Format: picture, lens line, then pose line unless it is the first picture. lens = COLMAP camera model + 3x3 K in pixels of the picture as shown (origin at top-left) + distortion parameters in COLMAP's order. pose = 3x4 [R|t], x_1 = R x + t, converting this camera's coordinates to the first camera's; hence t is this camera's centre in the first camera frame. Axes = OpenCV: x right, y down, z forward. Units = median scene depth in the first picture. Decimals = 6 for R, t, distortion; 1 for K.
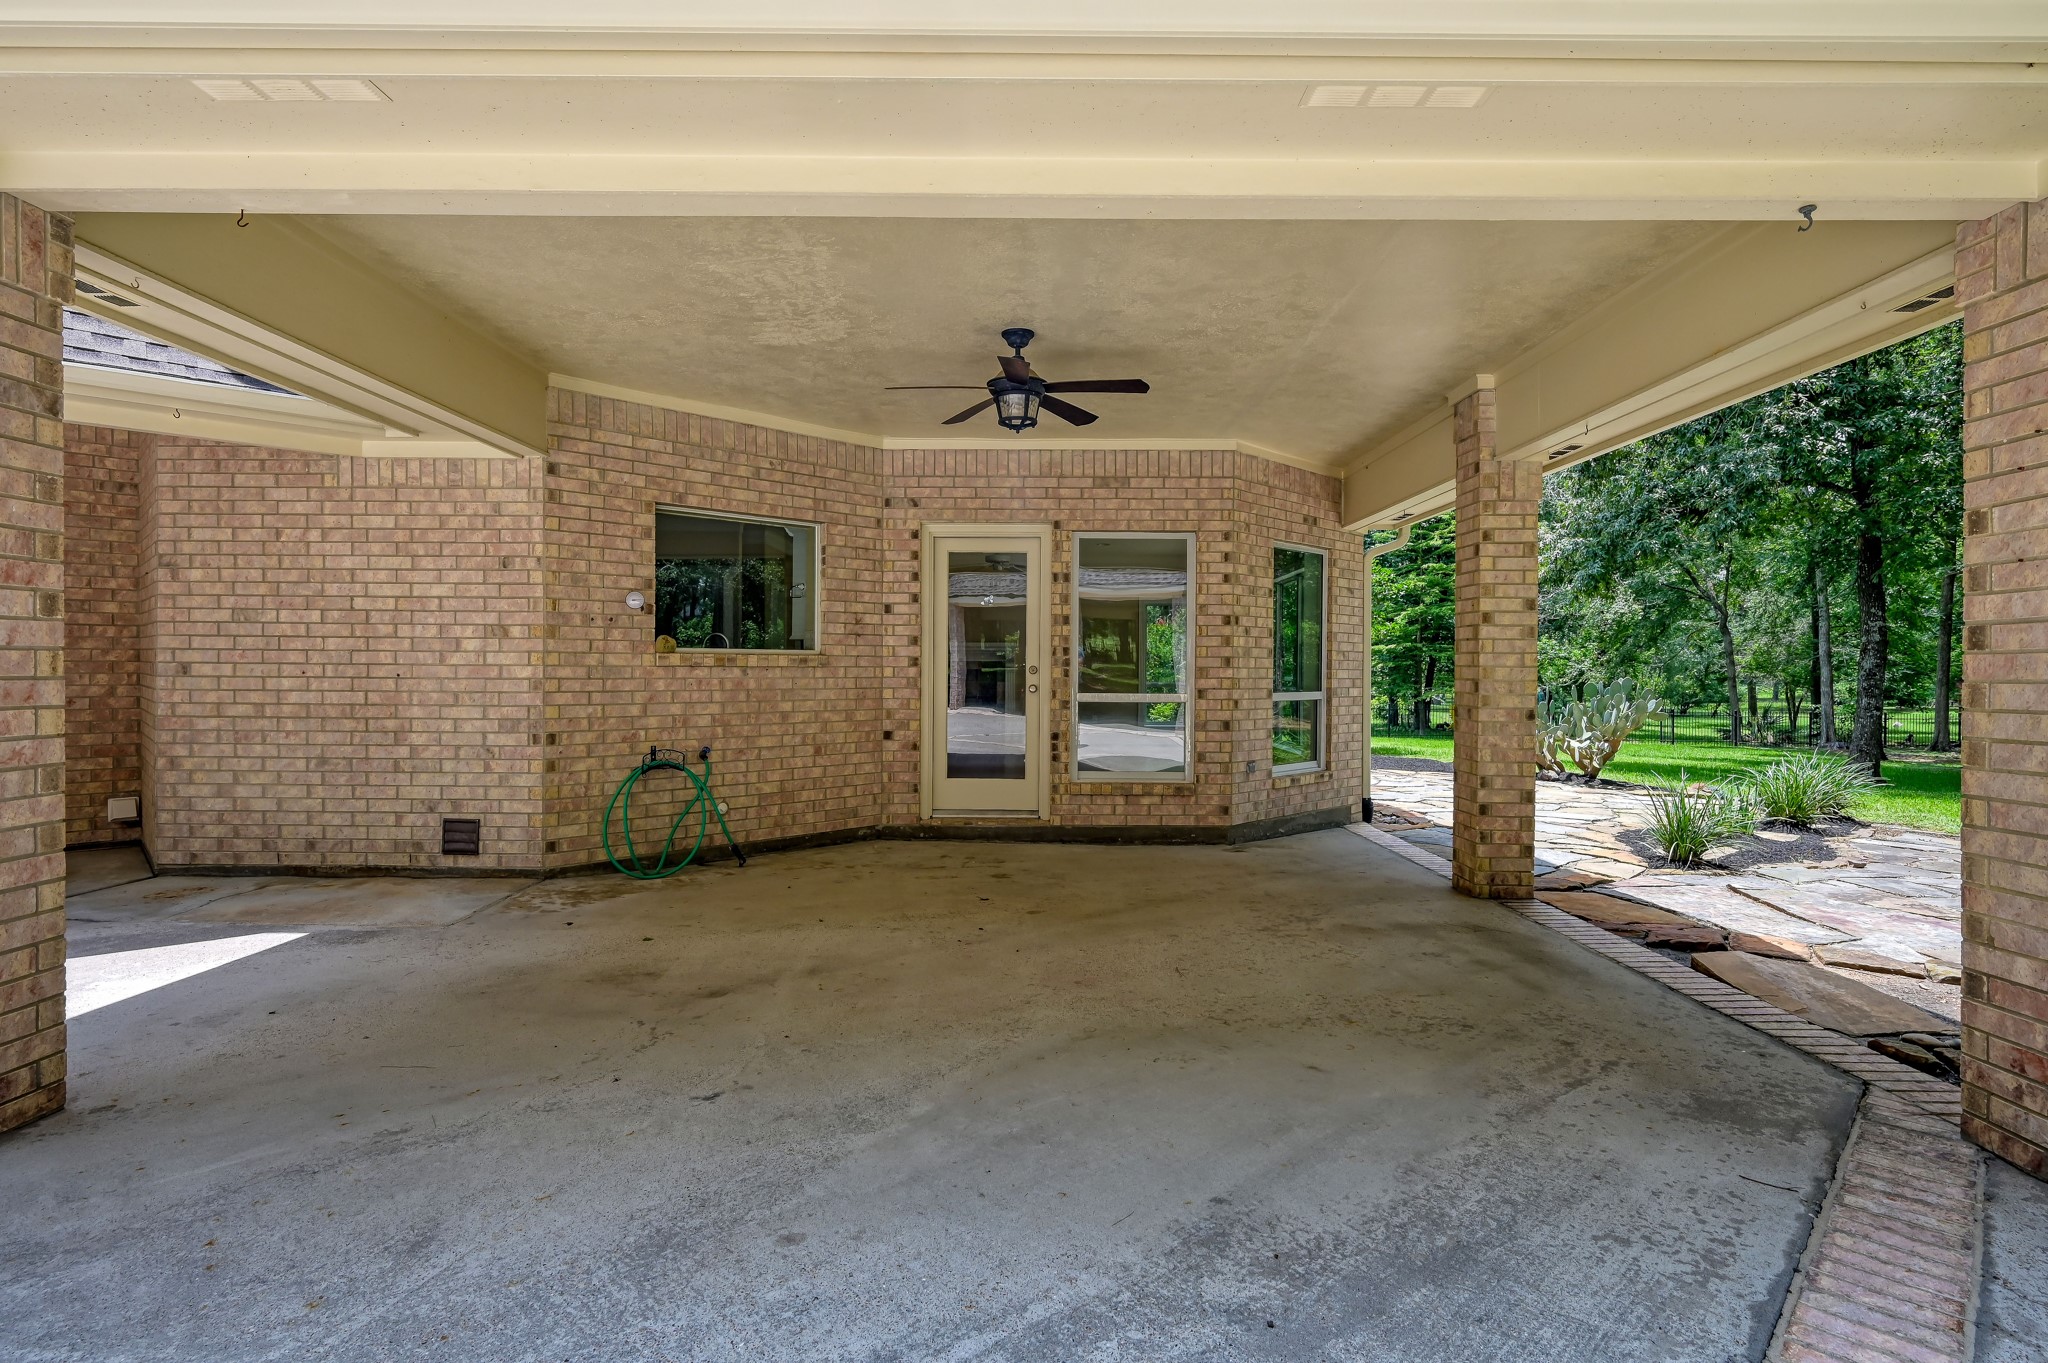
lens RADIAL K [[1062.4, 0, 1023.8], [0, 1062.4, 680.5], [0, 0, 1]] dist [0.002122, 0.000171]
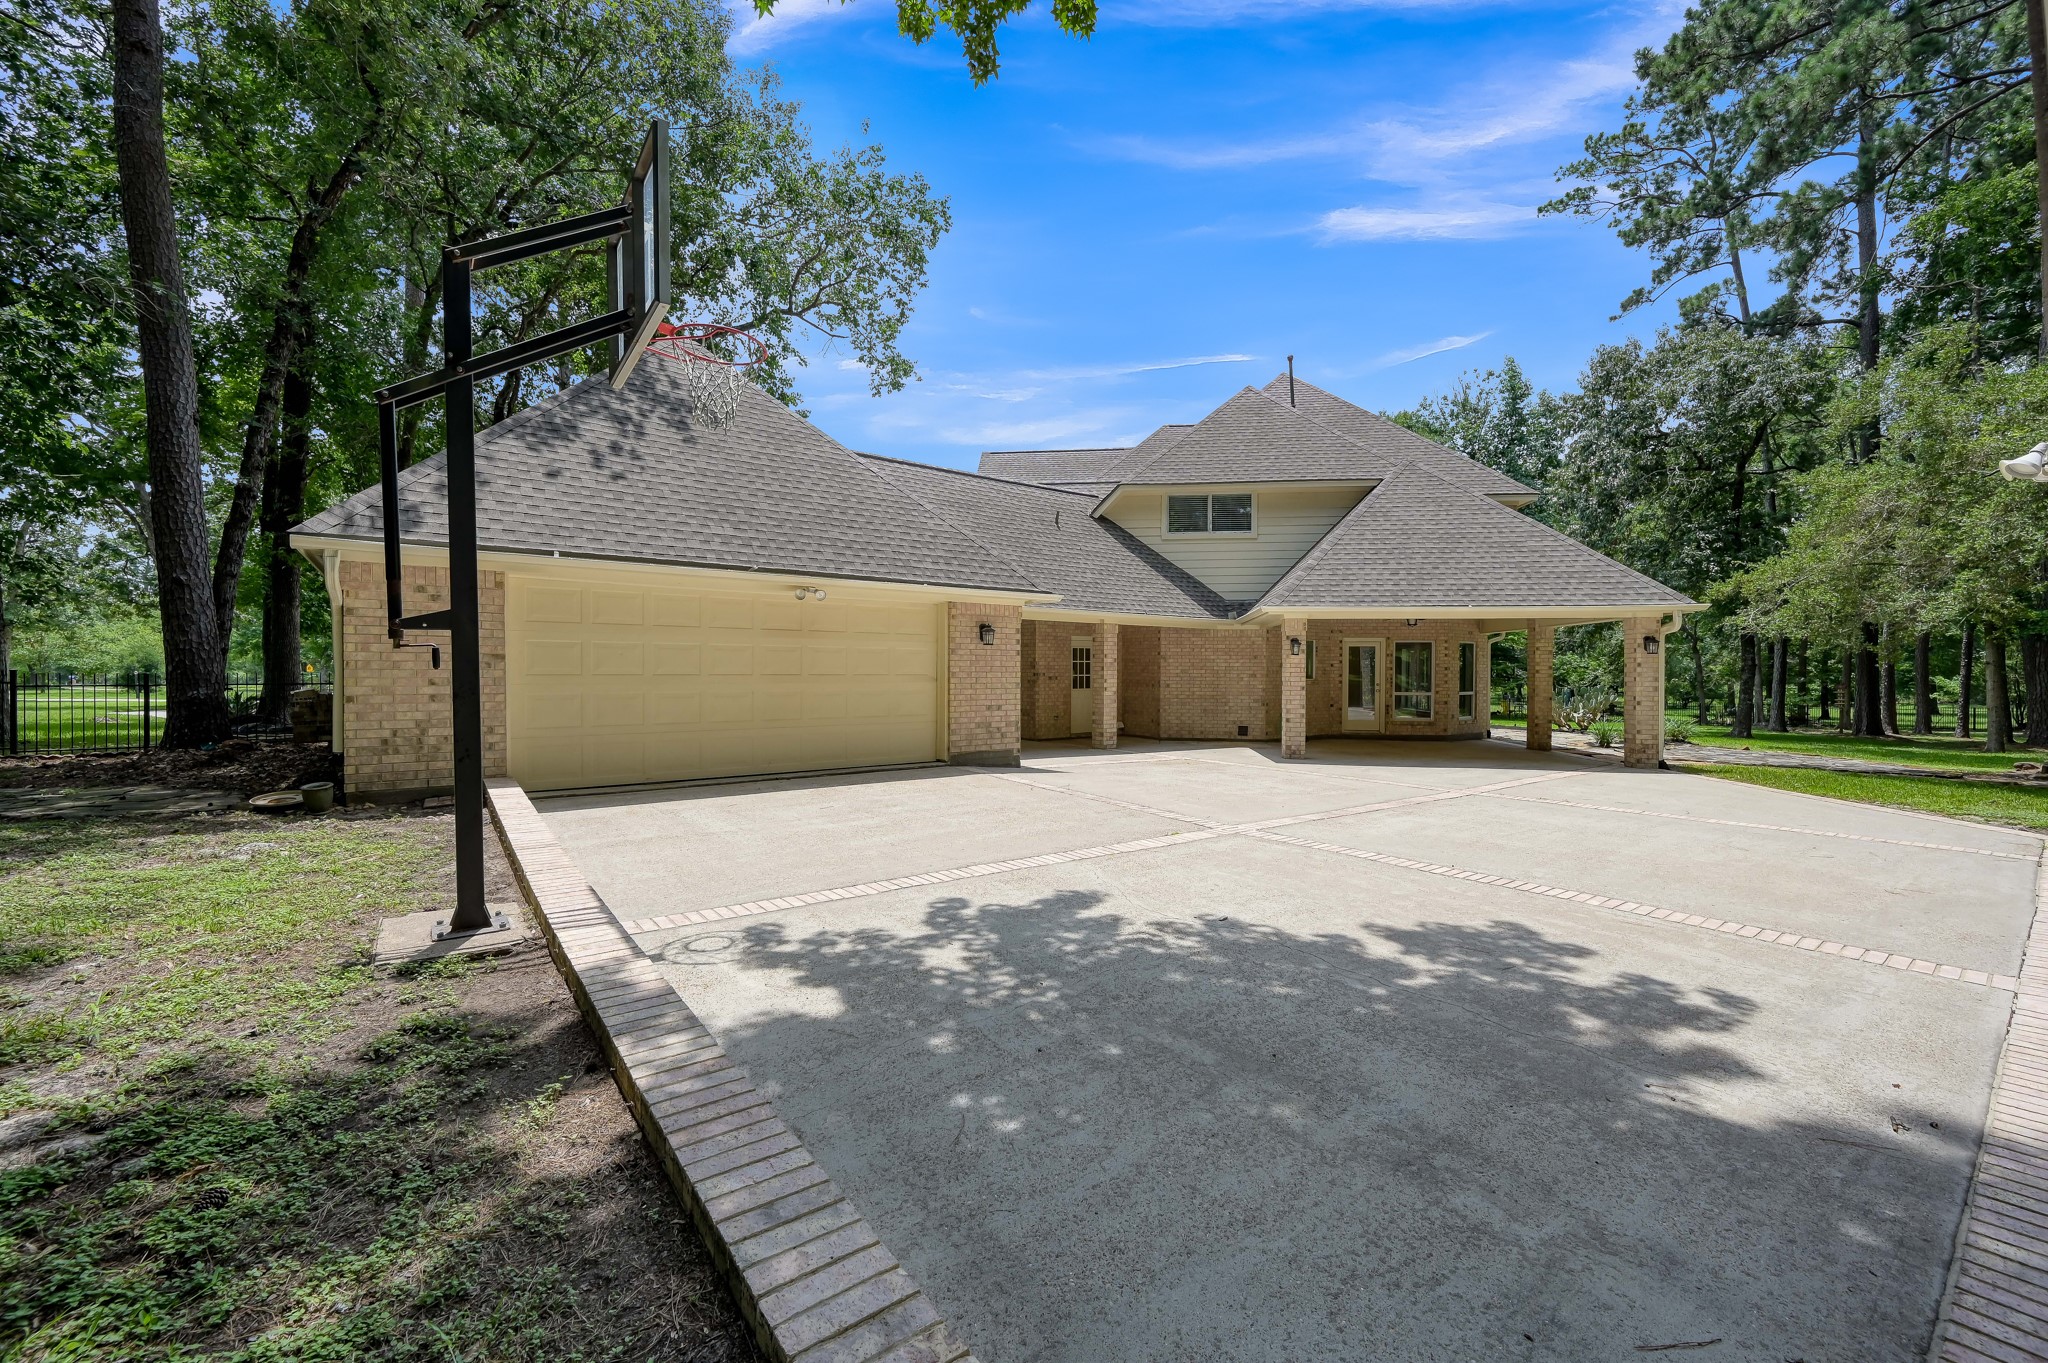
lens RADIAL K [[803.6, 0, 1023.3], [0, 803.6, 684.1], [0, 0, 1]] dist [-0.001051, 0.000031]
pose [[0.989851, -0.000748, -0.142105, -0.629423], [0.001049, 0.999997, 0.002047, -0.016025], [0.142104, -0.002175, 0.989849, -1.346941]]
